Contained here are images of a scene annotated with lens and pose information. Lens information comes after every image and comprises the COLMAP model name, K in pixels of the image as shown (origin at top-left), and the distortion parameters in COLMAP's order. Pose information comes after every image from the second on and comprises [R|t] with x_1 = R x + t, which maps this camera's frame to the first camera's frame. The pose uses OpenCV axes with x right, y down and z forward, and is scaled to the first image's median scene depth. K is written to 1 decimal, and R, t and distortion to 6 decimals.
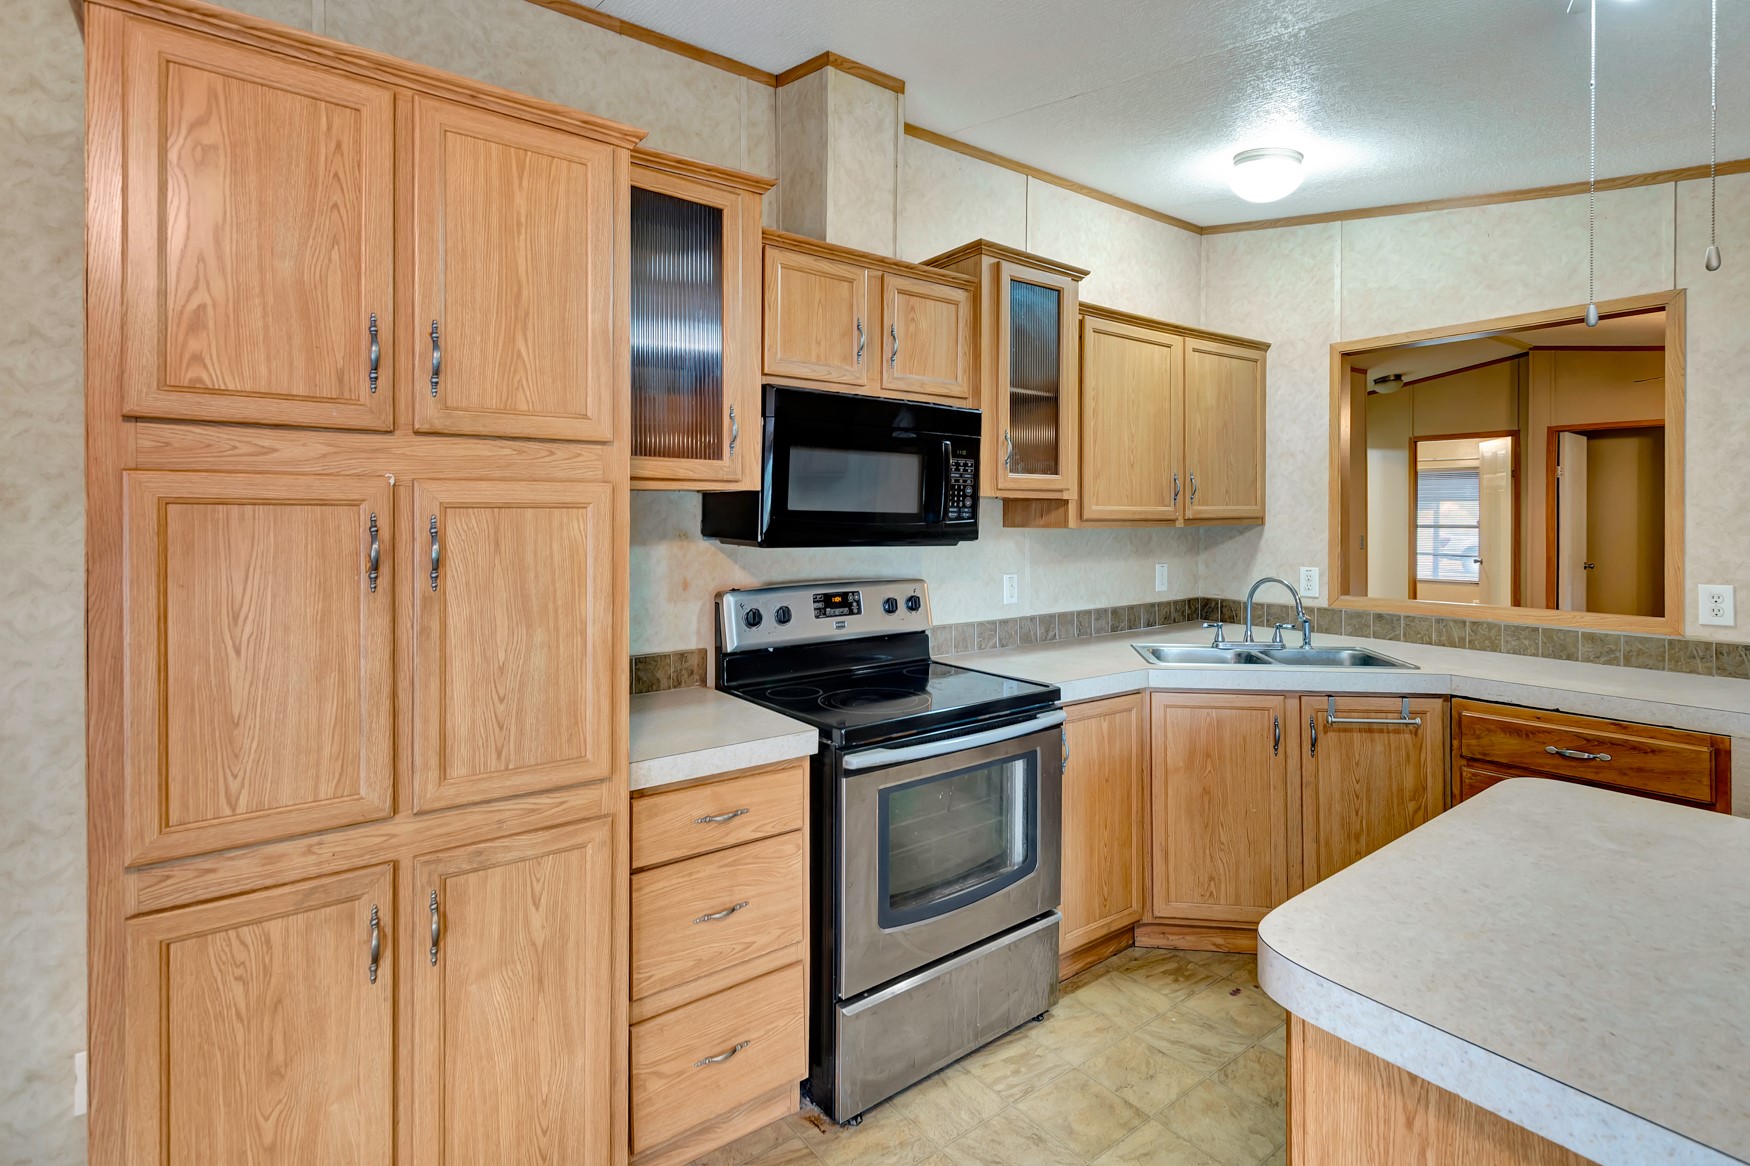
lens RADIAL K [[858.3, 0, 896.6], [0, 858.3, 527.5], [0, 0, 1]] dist [0.005676, -0.002962]
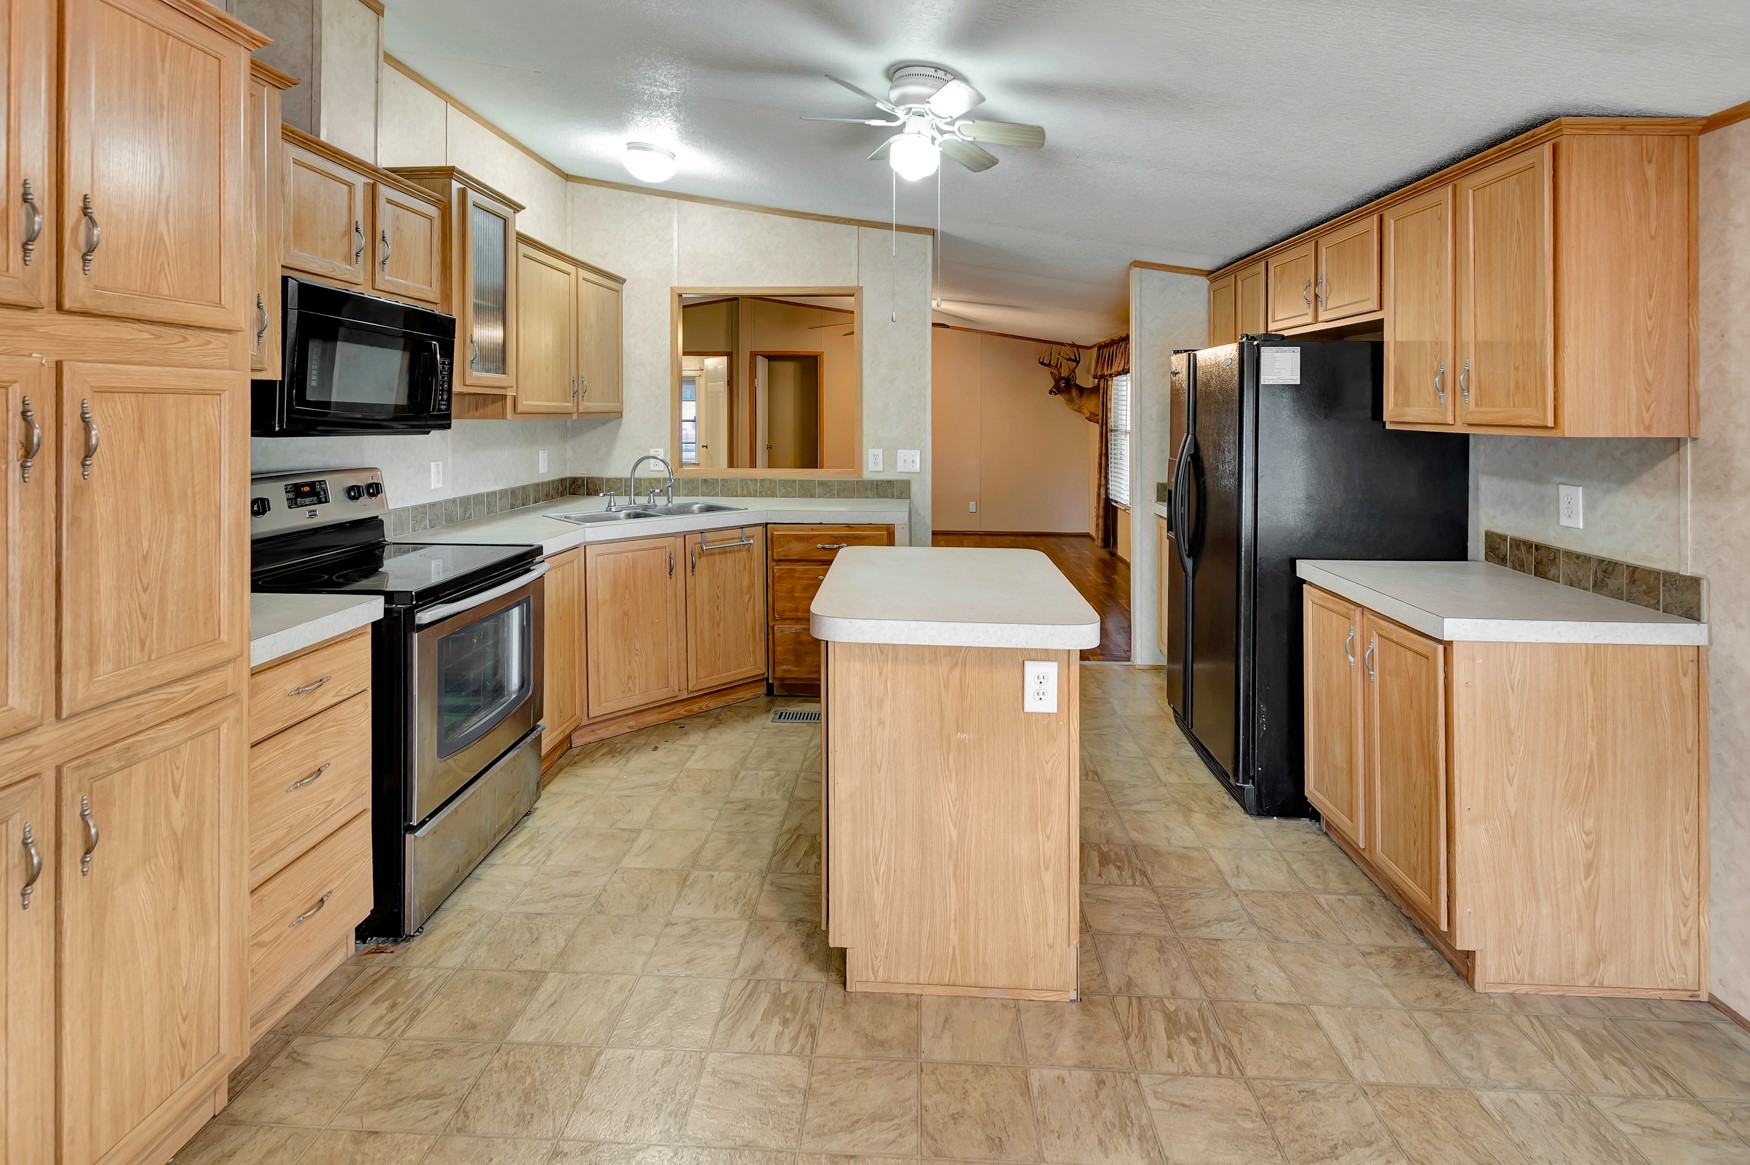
lens RADIAL K [[817.6, 0, 902.5], [0, 817.6, 420.5], [0, 0, 1]] dist [0.007178, -0.002742]
pose [[0.627703, -0.001614, 0.778451, -0.464932], [0.004998, 0.999986, -0.001957, 0.010350], [-0.778437, 0.005119, 0.627702, -0.185622]]
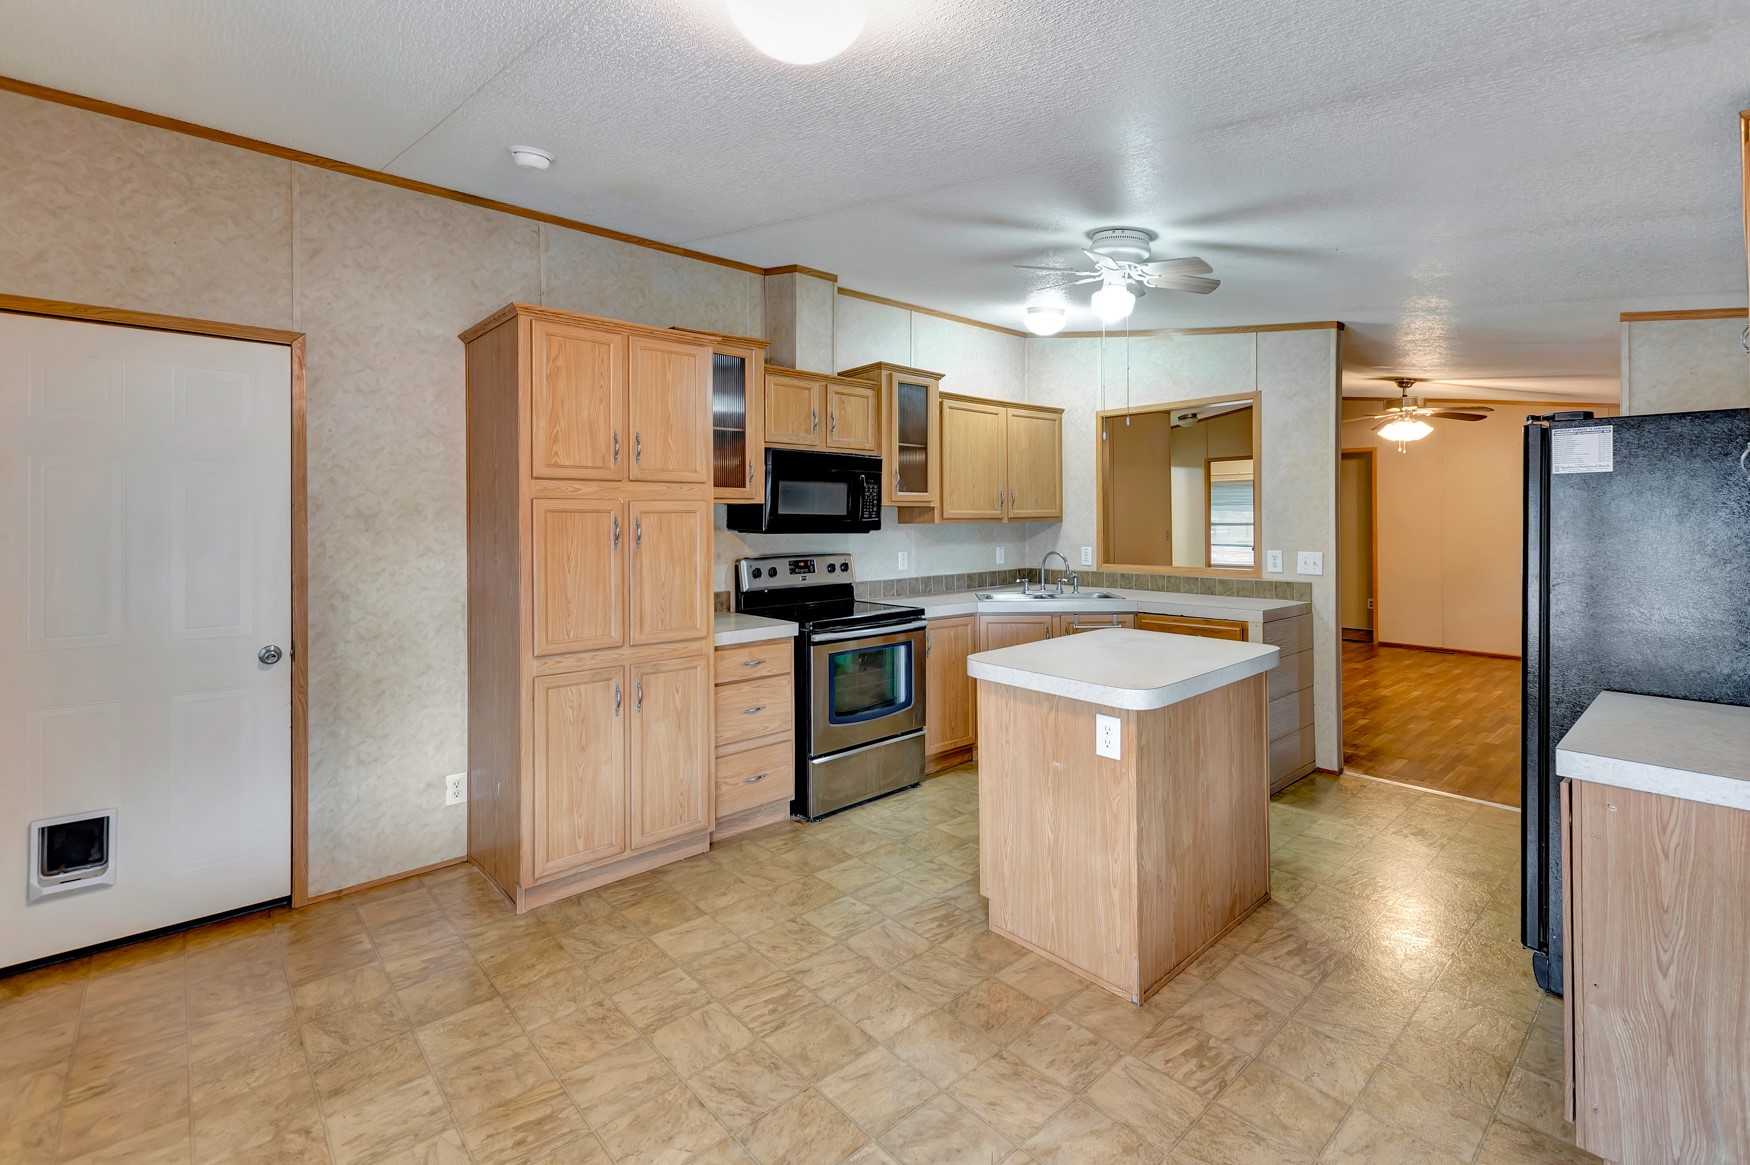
lens RADIAL K [[817.6, 0, 892.3], [0, 817.6, 526.5], [0, 0, 1]] dist [0.007178, -0.002742]
pose [[0.996378, -0.008293, 0.084625, -0.030423], [0.008863, 0.999940, -0.006361, 0.022466], [-0.084567, 0.007088, 0.996393, -0.852531]]
